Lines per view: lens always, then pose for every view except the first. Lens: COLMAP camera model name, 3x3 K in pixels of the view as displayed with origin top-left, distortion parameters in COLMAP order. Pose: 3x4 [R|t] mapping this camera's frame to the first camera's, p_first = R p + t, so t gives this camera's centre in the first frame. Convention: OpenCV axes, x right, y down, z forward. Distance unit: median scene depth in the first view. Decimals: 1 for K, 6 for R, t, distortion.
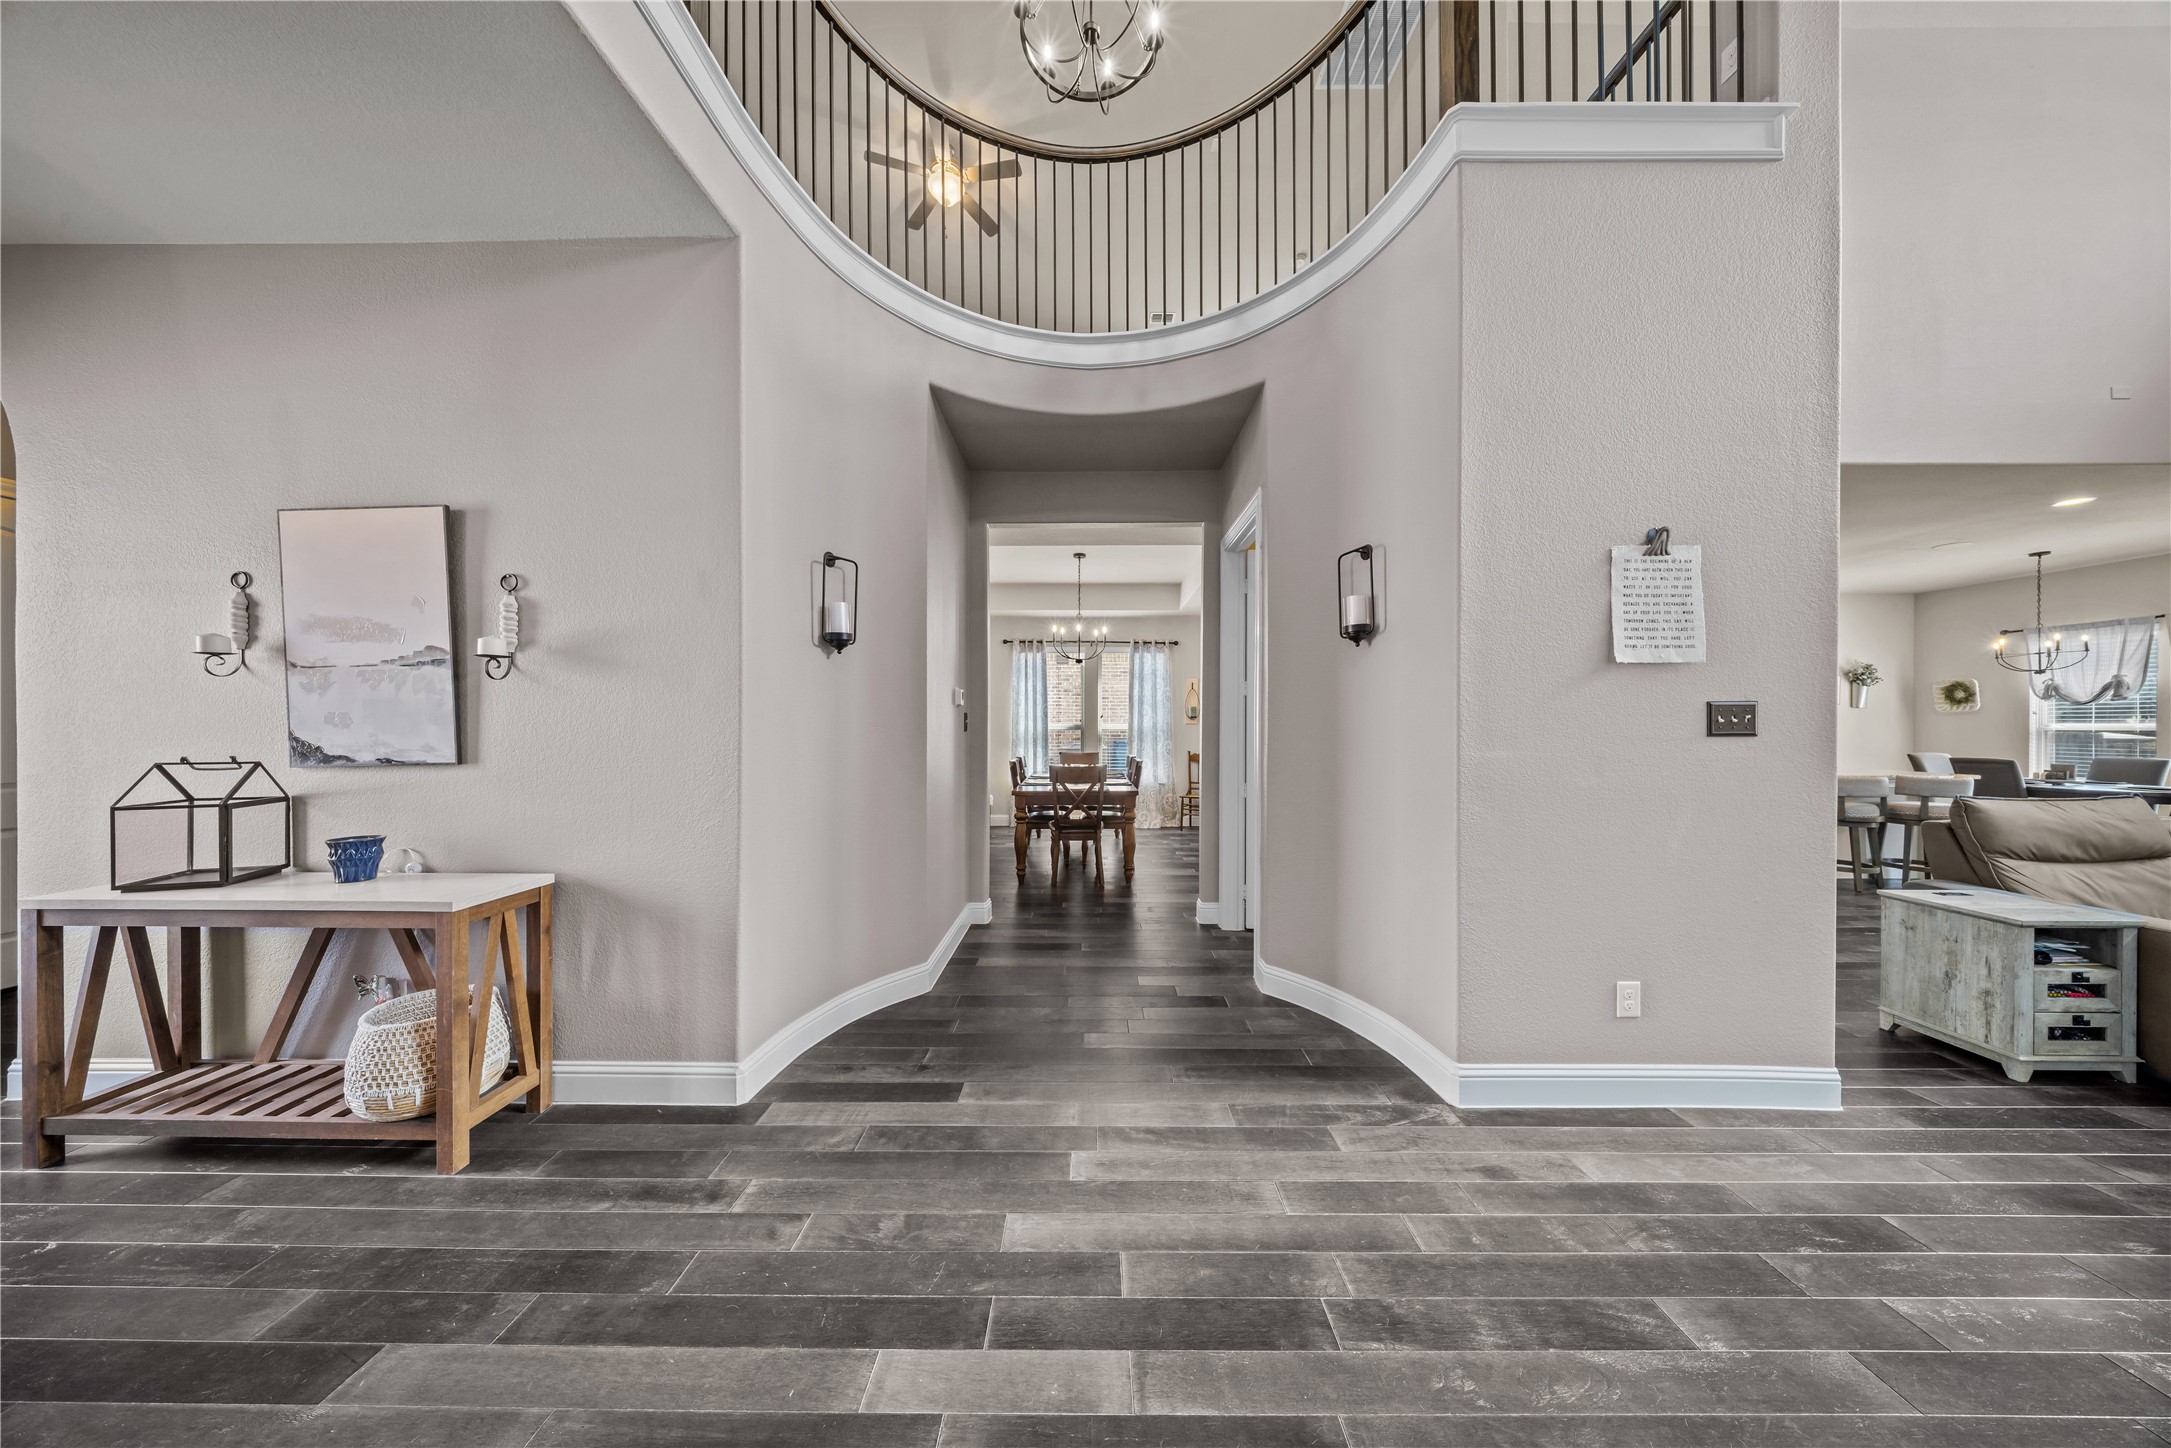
lens RADIAL K [[636.6, 0, 1084.1], [0, 636.6, 732.5], [0, 0, 1]] dist [0.001606, -0.001112]
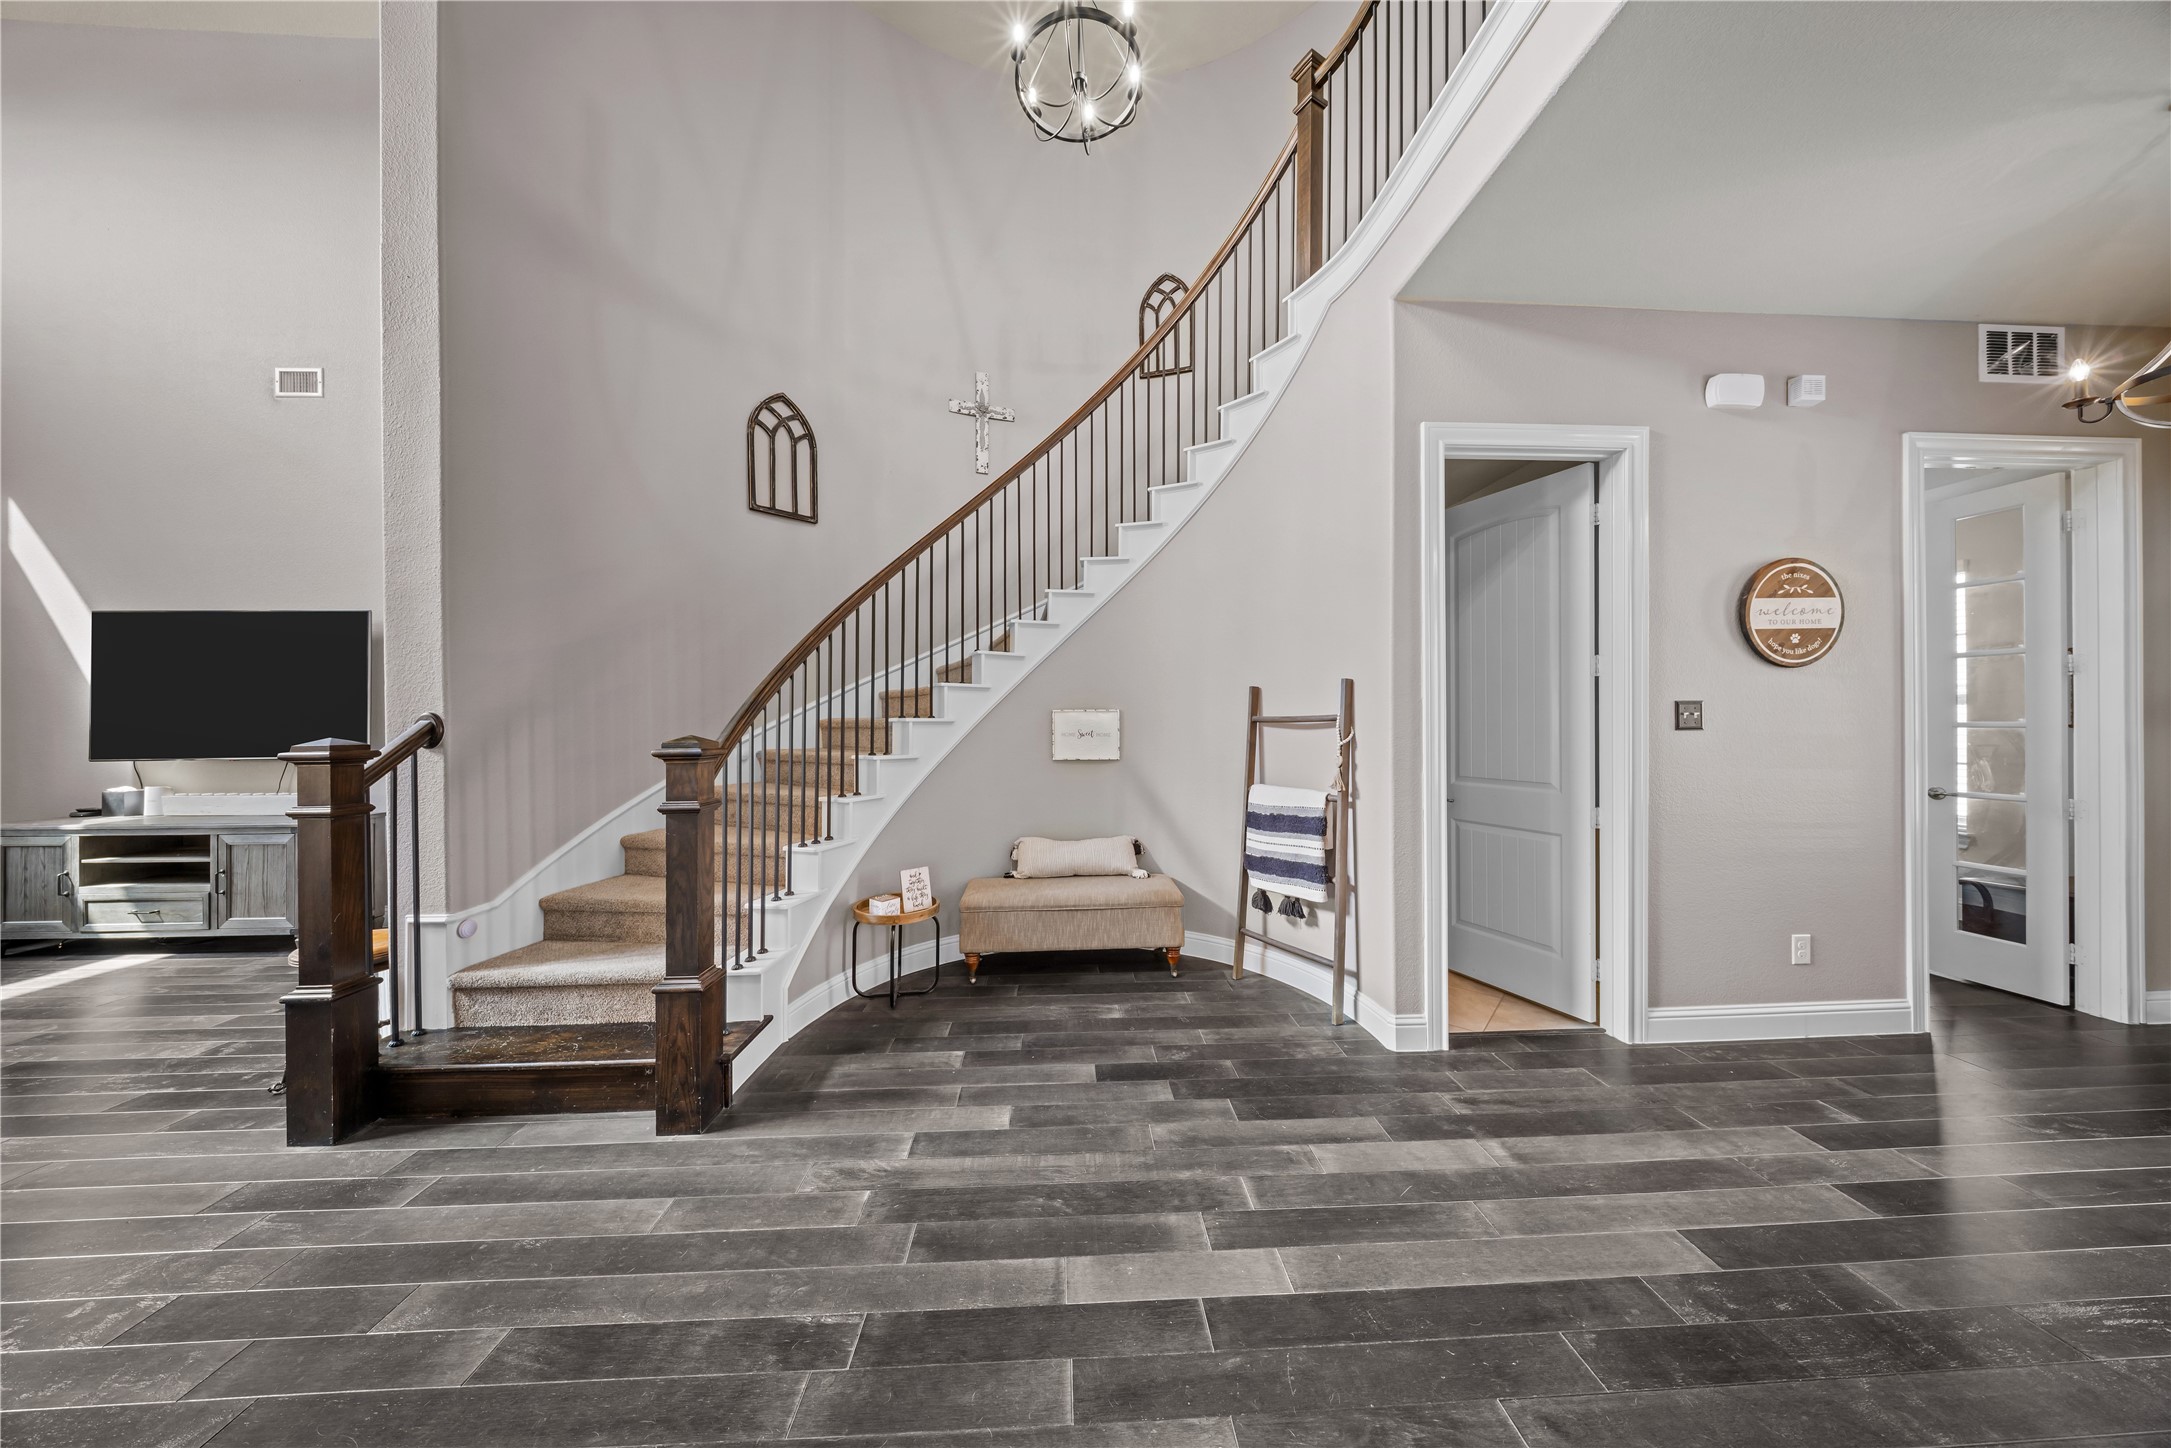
lens RADIAL K [[636.6, 0, 1085.3], [0, 636.6, 720.6], [0, 0, 1]] dist [0.001606, -0.001112]
pose [[-0.998089, 0.002105, -0.061756, 0.054284], [0.001396, 0.999933, 0.011521, -0.013443], [0.061776, 0.011413, -0.998025, 1.077566]]
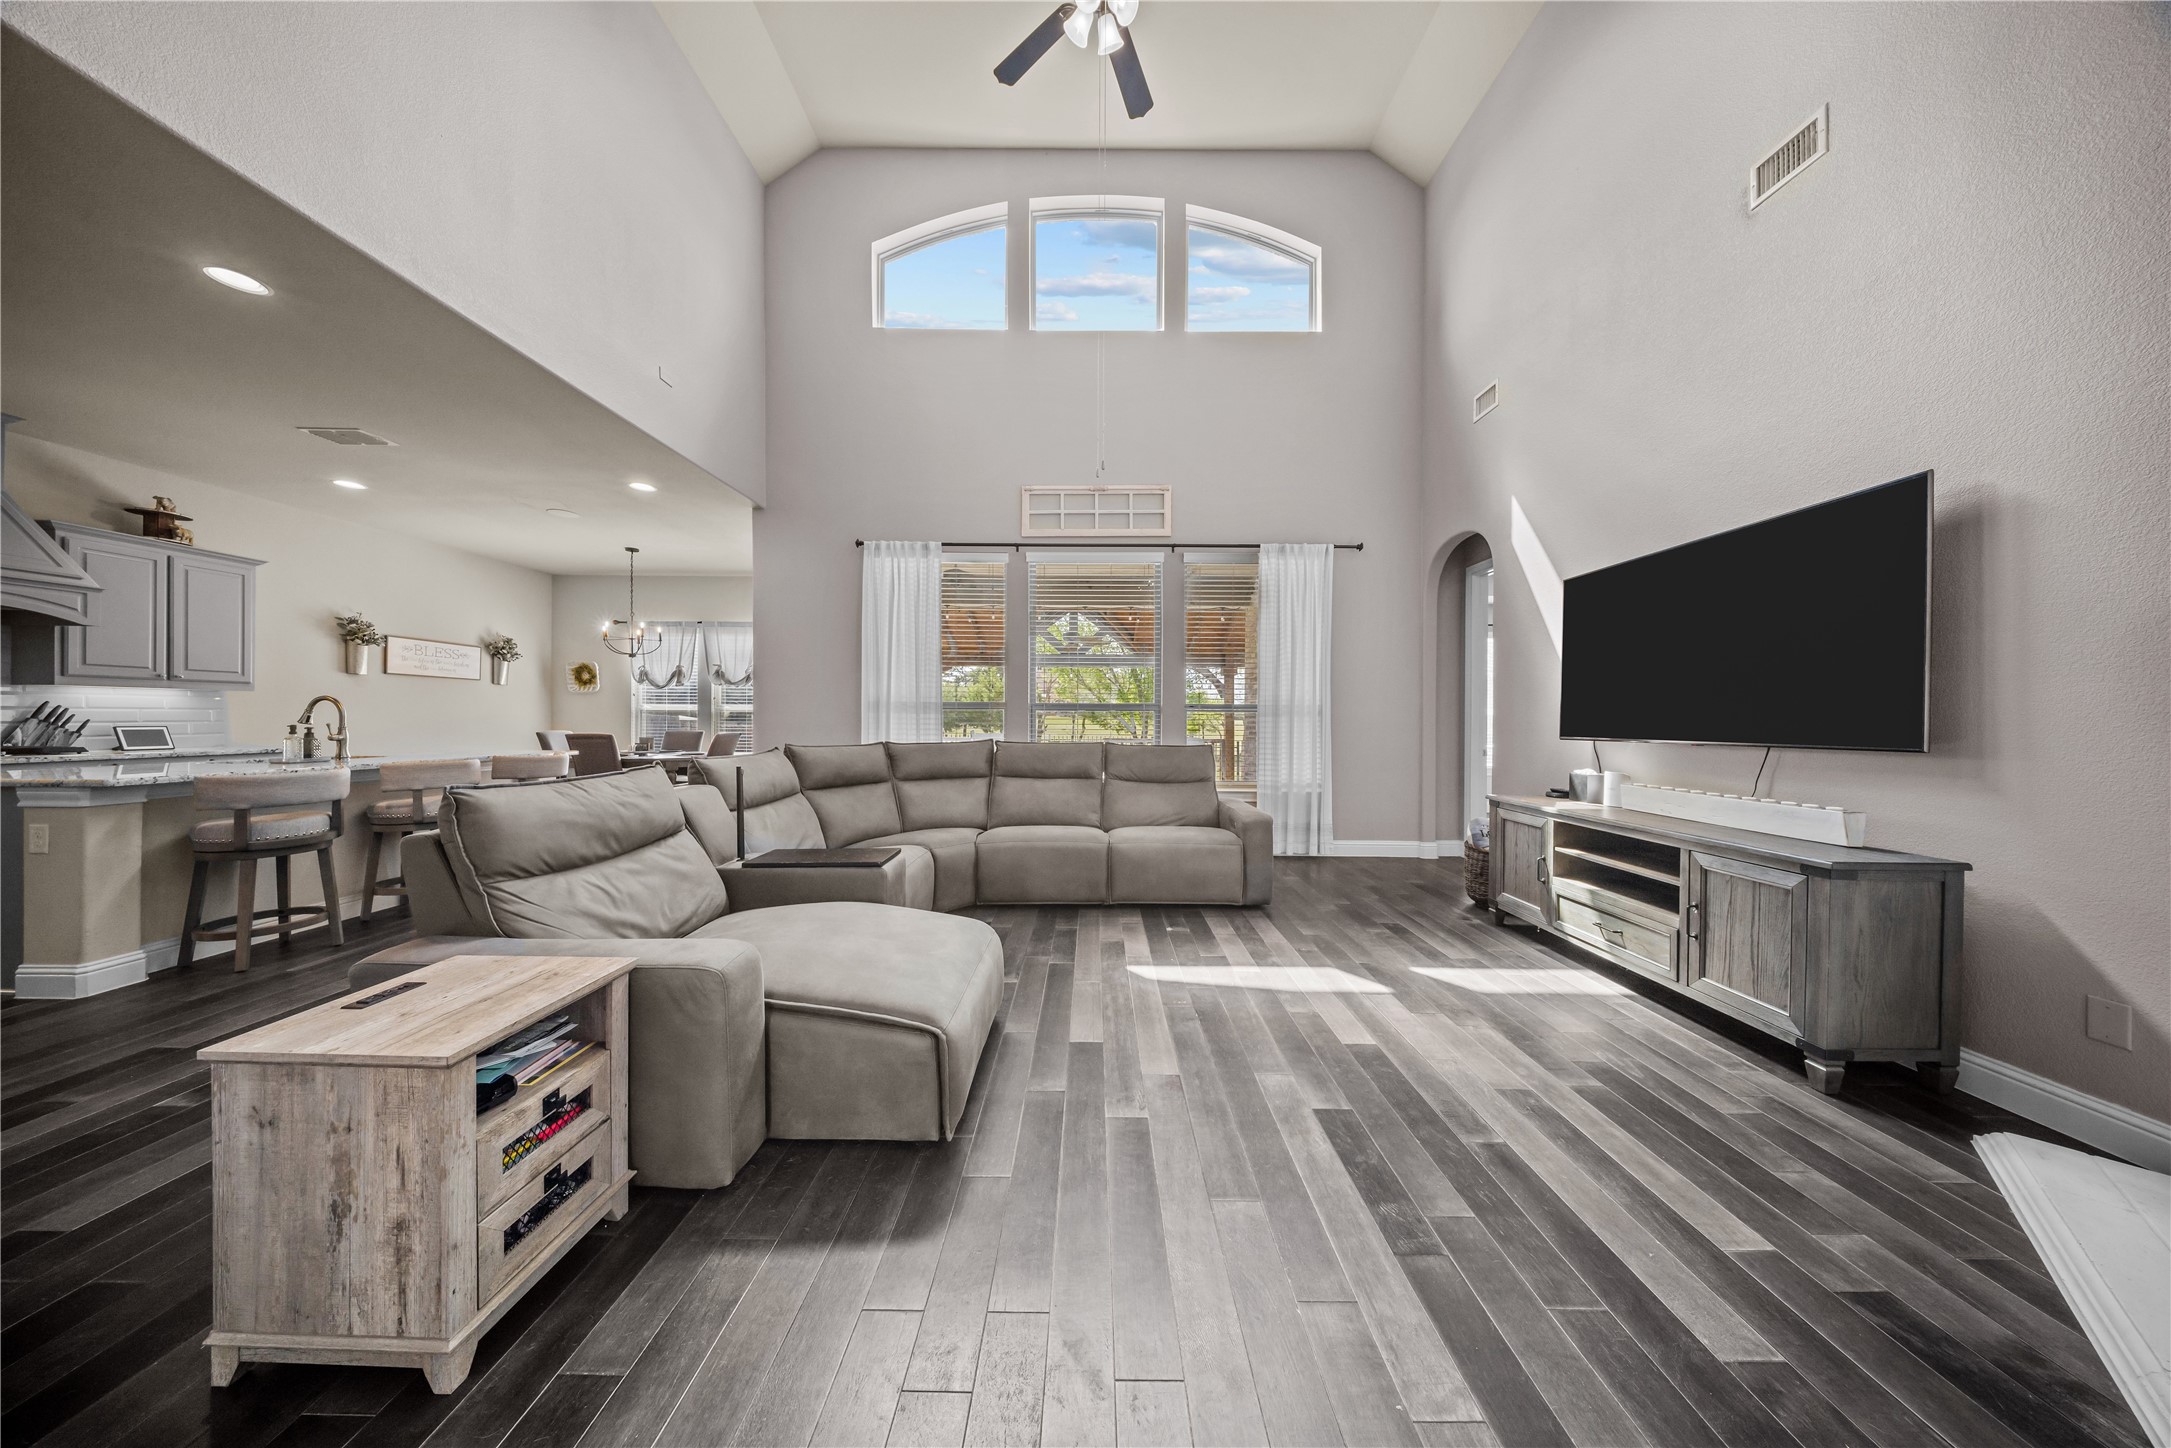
lens RADIAL K [[636.6, 0, 1092.7], [0, 636.6, 717.6], [0, 0, 1]] dist [0.001606, -0.001112]
pose [[-0.008075, 0.001218, 0.999967, 0.913340], [0.004810, 0.999988, -0.001179, 0.046148], [-0.999956, 0.004800, -0.008081, 0.480248]]
